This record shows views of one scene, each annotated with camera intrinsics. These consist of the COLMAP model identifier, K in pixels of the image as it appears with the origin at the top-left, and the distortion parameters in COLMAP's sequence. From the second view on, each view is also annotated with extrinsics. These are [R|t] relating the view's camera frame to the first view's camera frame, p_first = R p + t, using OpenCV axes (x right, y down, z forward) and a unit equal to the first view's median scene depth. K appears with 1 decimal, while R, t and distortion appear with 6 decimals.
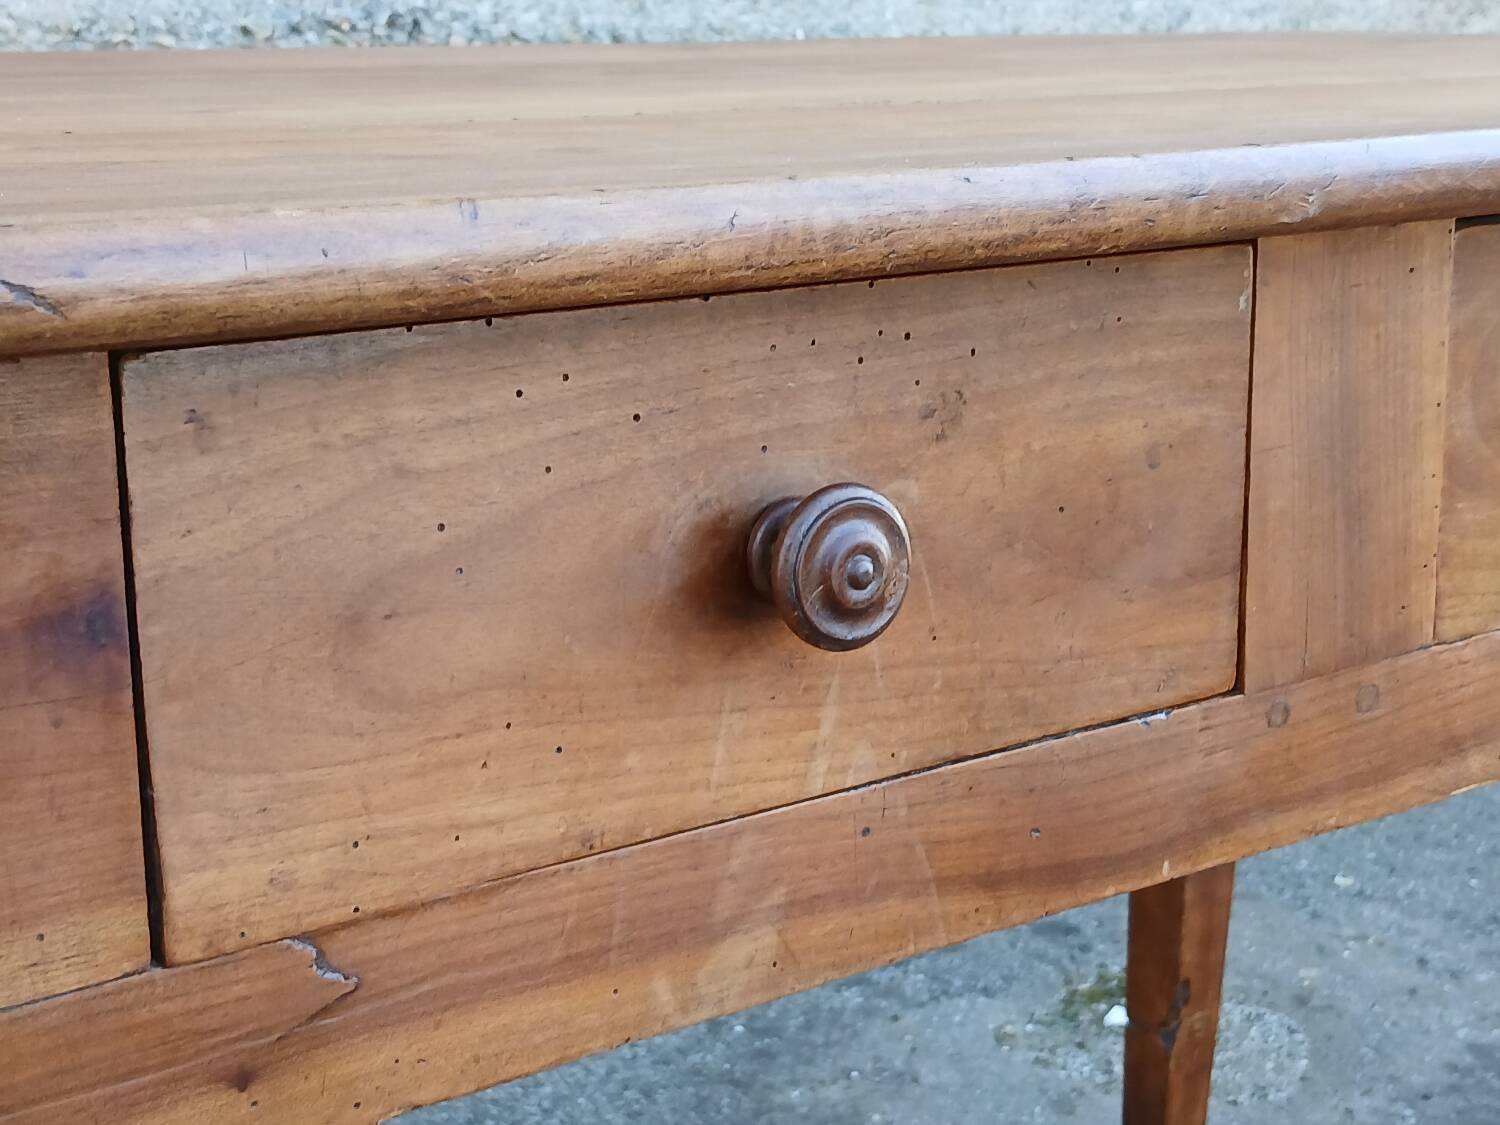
lens RADIAL K [[2328.2, 0, 746.9], [0, 2328.2, 576.6], [0, 0, 1]] dist [0.091140, 0.000000]
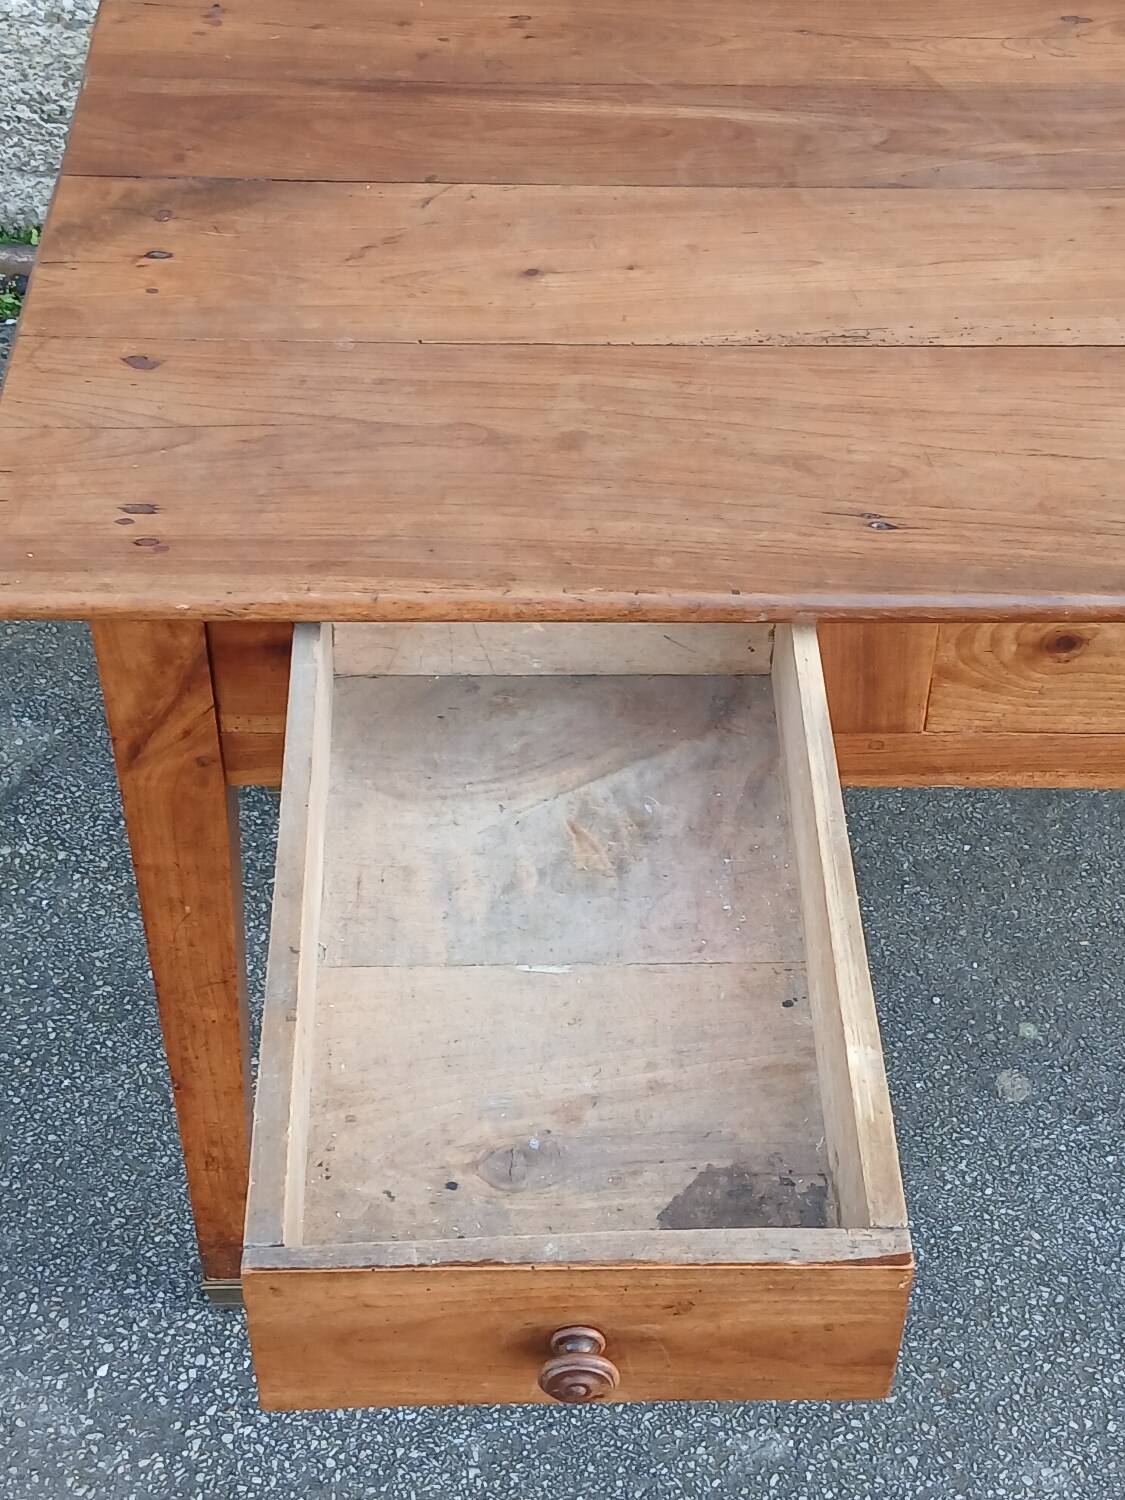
lens RADIAL K [[2328.2, 0, 566.3], [0, 2328.2, 753.9], [0, 0, 1]] dist [0.091140, 0.000000]
pose [[0.821318, 0.415207, -0.391203, 0.997437], [-0.160375, 0.826151, 0.540143, -1.217624], [0.547464, -0.380890, 0.745122, -0.909661]]
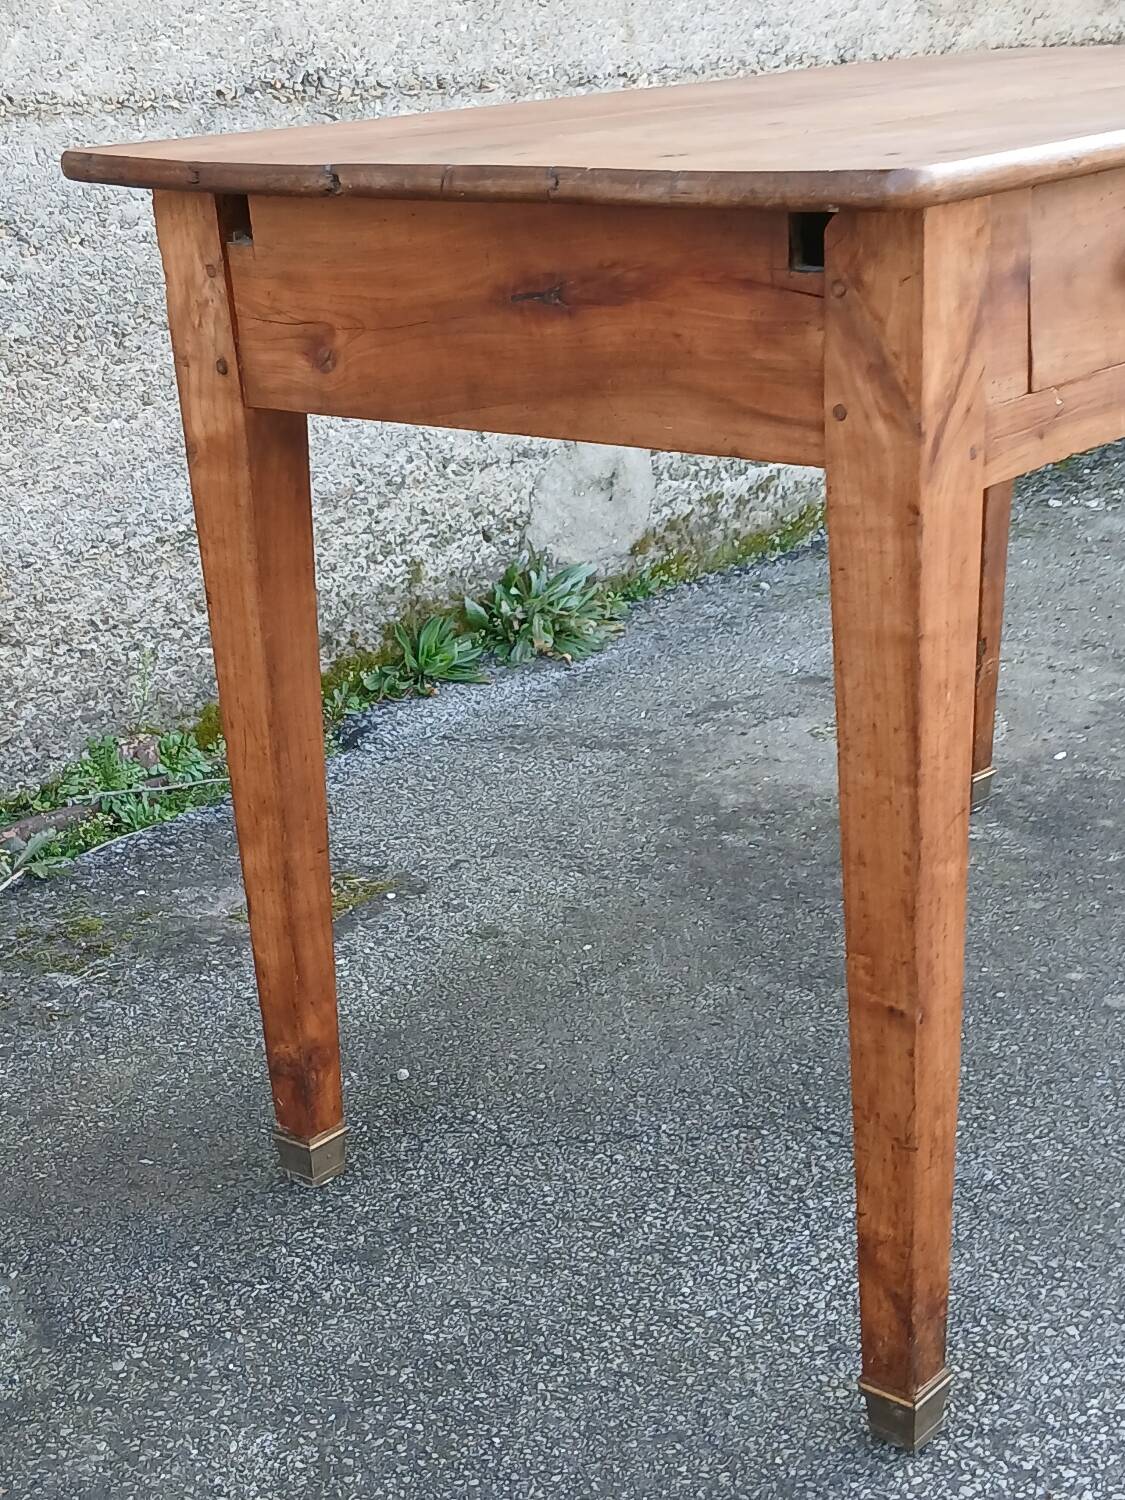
lens RADIAL K [[2328.2, 0, 564.5], [0, 2328.2, 743.7], [0, 0, 1]] dist [0.091140, 0.000000]
pose [[0.972504, -0.119081, 0.200141, -1.167302], [0.107250, 0.991836, 0.068990, 0.266029], [-0.206722, -0.045628, 0.977335, -1.468865]]
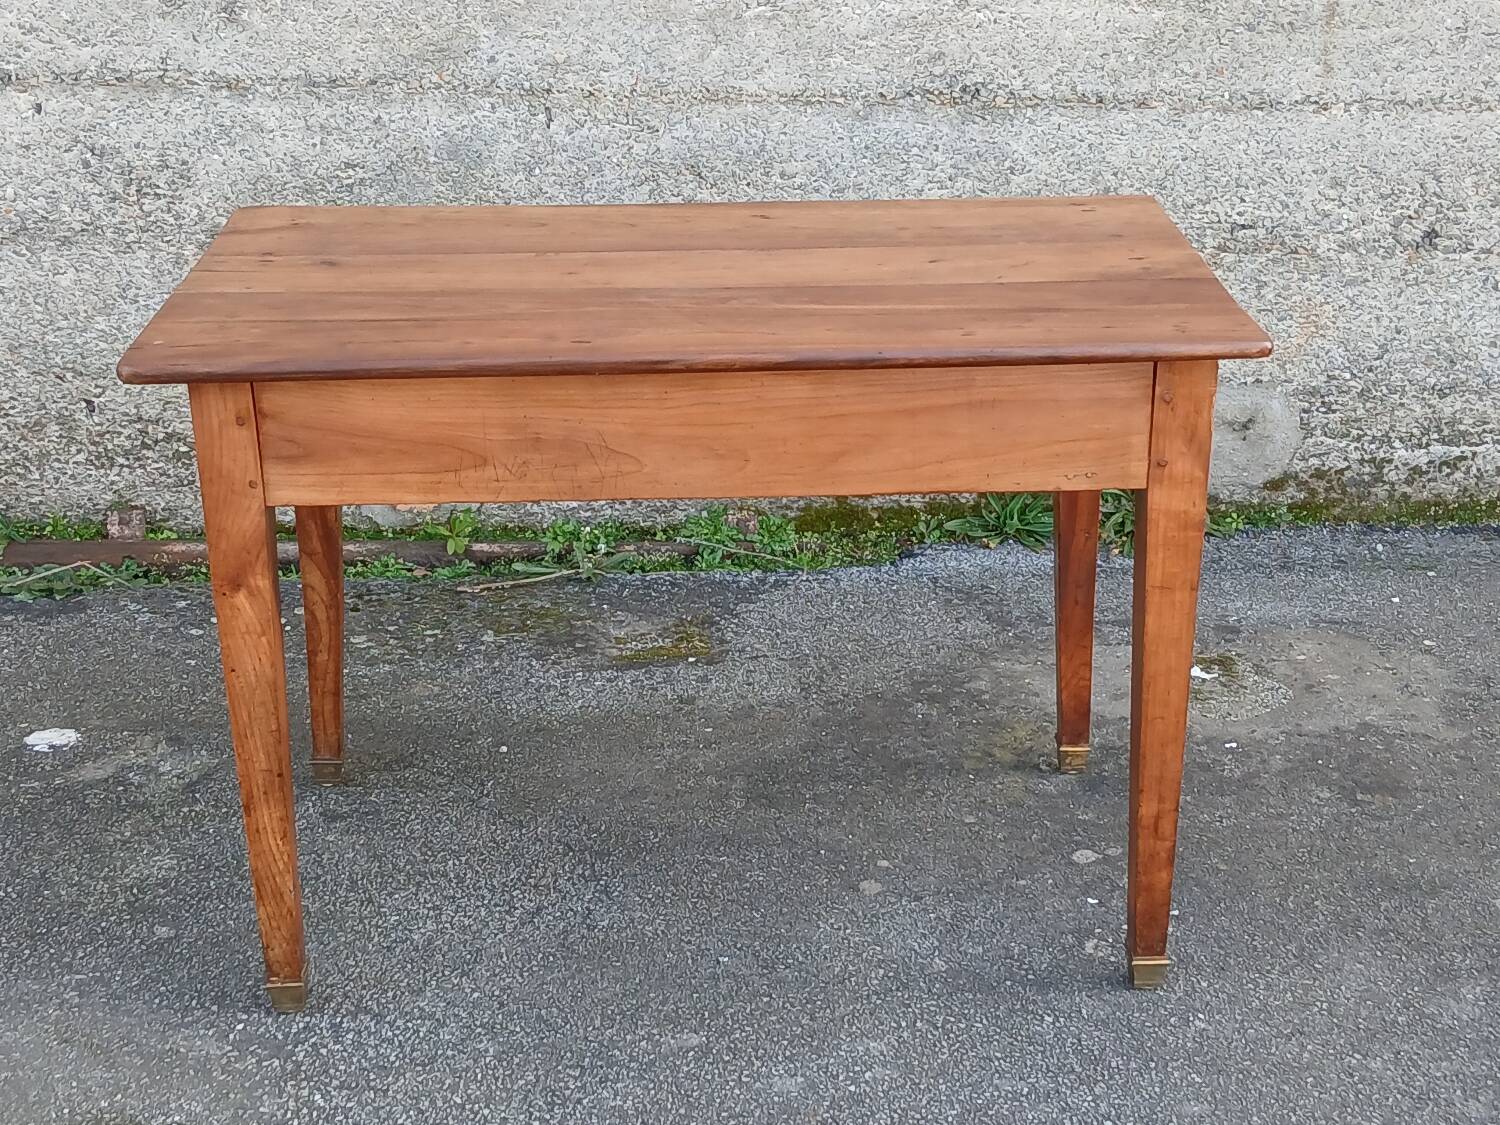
lens RADIAL K [[2328.2, 0, 744.5], [0, 2328.2, 568.5], [0, 0, 1]] dist [0.091140, 0.000000]
pose [[0.836742, 0.193322, -0.512337, 2.669713], [-0.131010, 0.979112, 0.155488, -0.455230], [0.531694, -0.062982, 0.844591, -2.583042]]
